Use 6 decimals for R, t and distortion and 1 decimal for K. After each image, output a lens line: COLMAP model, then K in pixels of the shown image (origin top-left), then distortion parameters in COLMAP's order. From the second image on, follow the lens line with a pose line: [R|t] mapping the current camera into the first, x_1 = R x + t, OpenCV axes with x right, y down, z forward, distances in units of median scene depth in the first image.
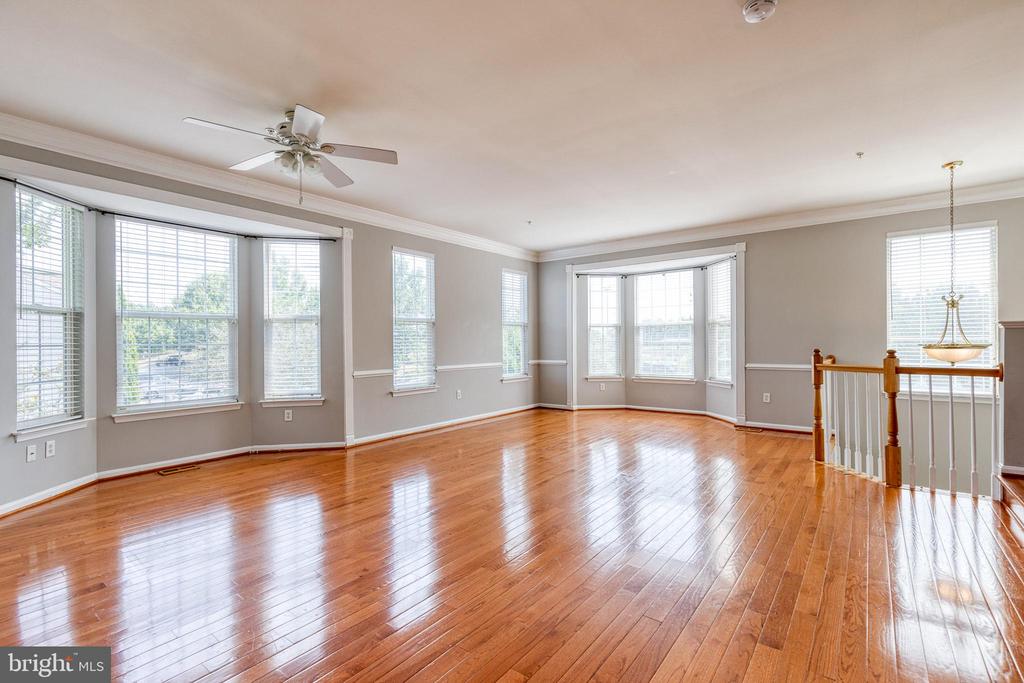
lens RADIAL K [[498.4, 0, 521.5], [0, 498.4, 339.6], [0, 0, 1]] dist [0.010754, -0.001211]
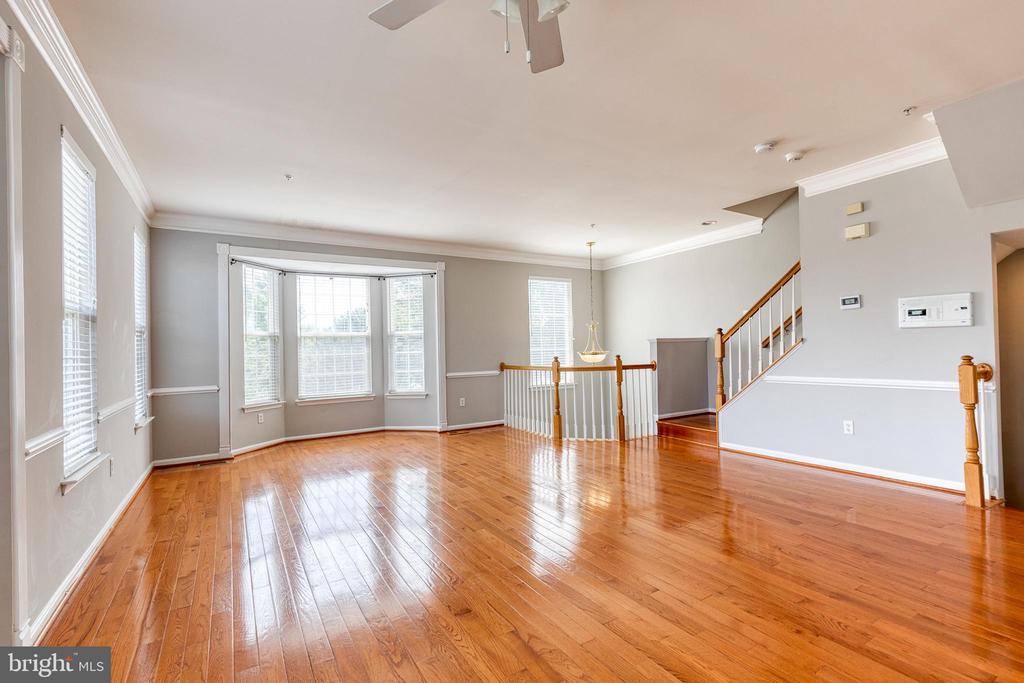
lens RADIAL K [[498.4, 0, 521.5], [0, 498.4, 339.6], [0, 0, 1]] dist [0.010754, -0.001211]
pose [[0.290575, 0.020831, 0.956625, -0.476937], [0.014765, 0.999546, -0.026251, 0.004714], [-0.956738, 0.021753, 0.290136, 0.458349]]
